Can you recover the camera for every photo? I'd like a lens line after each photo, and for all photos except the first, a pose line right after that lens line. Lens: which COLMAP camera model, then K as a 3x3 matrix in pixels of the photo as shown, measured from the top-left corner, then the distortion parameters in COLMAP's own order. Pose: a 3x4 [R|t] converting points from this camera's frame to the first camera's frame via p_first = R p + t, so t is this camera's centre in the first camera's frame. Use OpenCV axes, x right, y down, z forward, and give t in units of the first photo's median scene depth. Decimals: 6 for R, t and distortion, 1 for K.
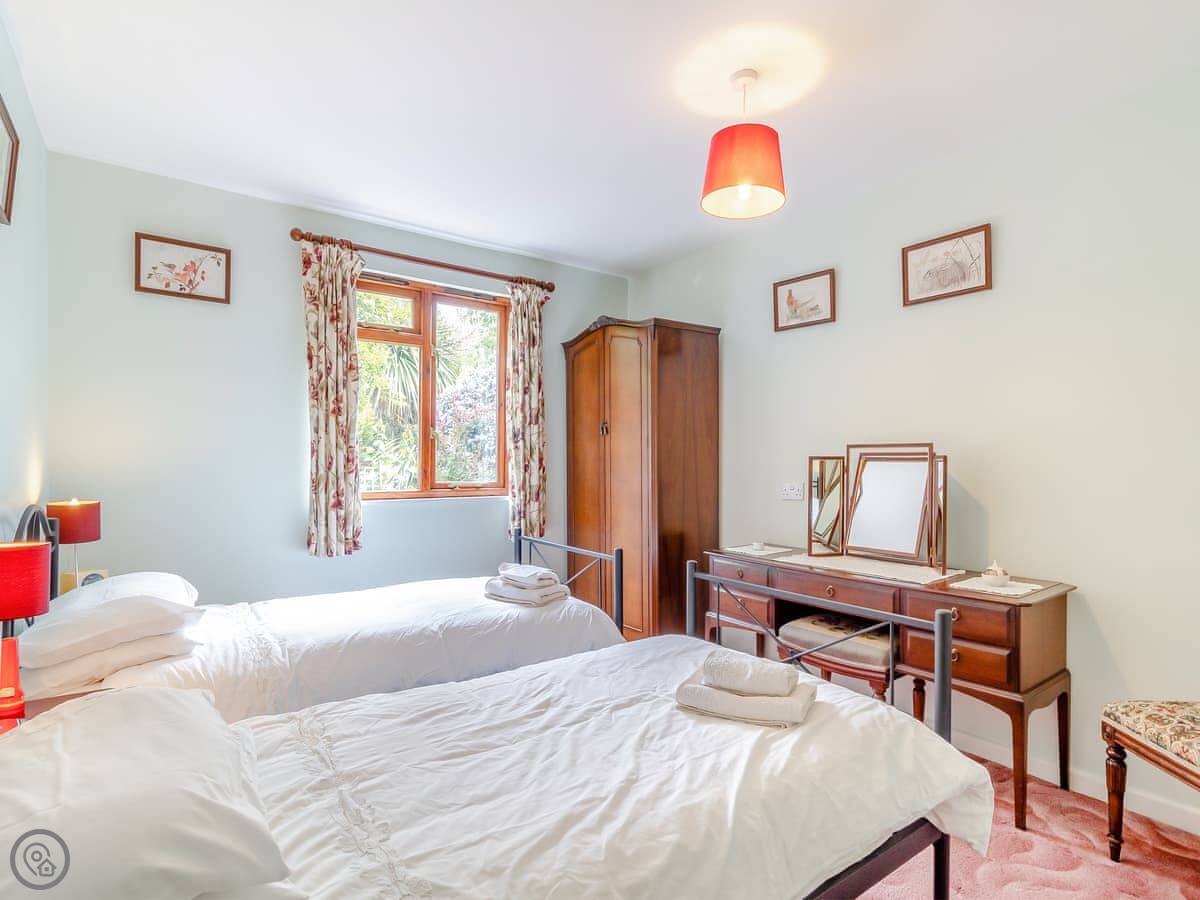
lens RADIAL K [[613.9, 0, 600.0], [0, 613.9, 450.0], [0, 0, 1]] dist [0.002980, 0.000299]
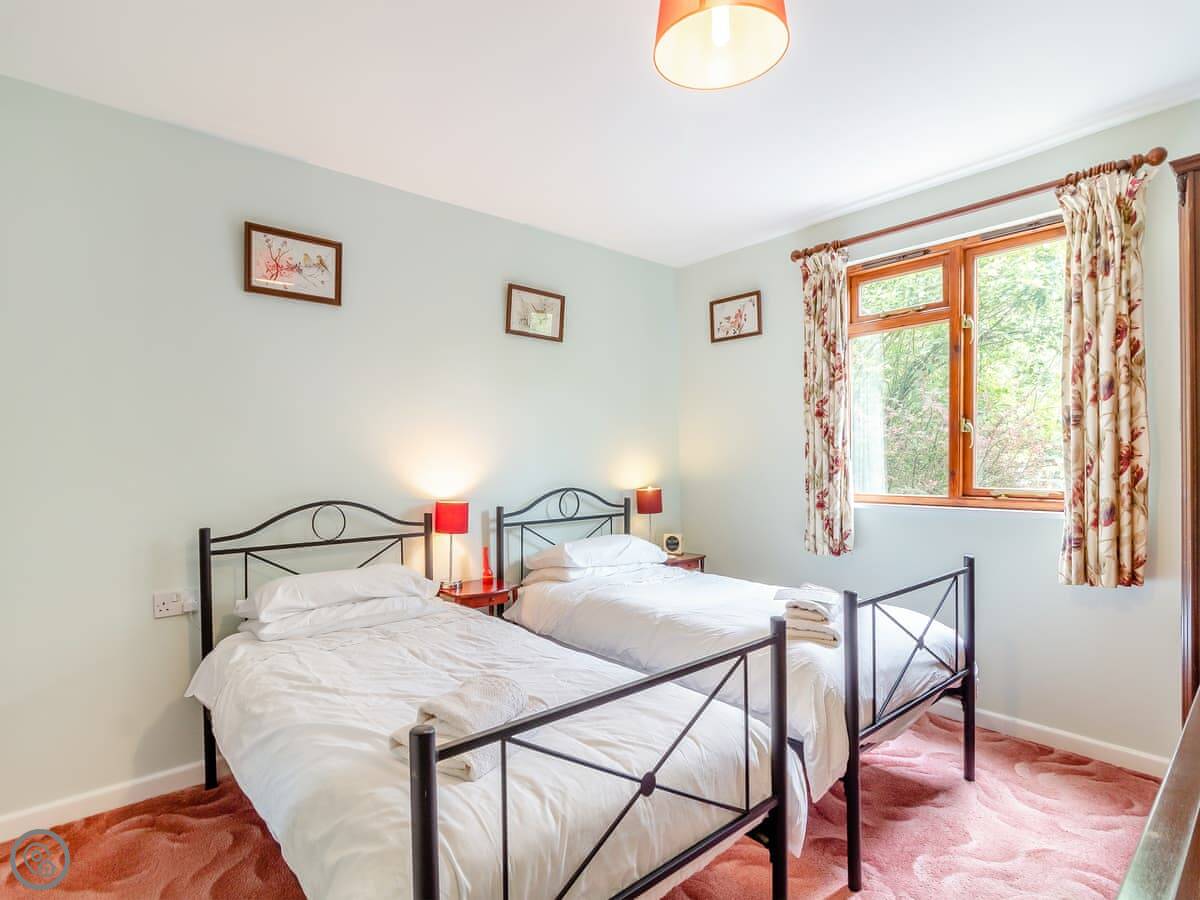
lens RADIAL K [[613.9, 0, 600.0], [0, 613.9, 450.0], [0, 0, 1]] dist [0.002980, 0.000299]
pose [[0.094490, -0.022907, -0.995262, 0.553747], [0.026734, 0.999433, -0.020465, 0.008855], [0.995167, -0.024674, 0.095049, 0.534138]]
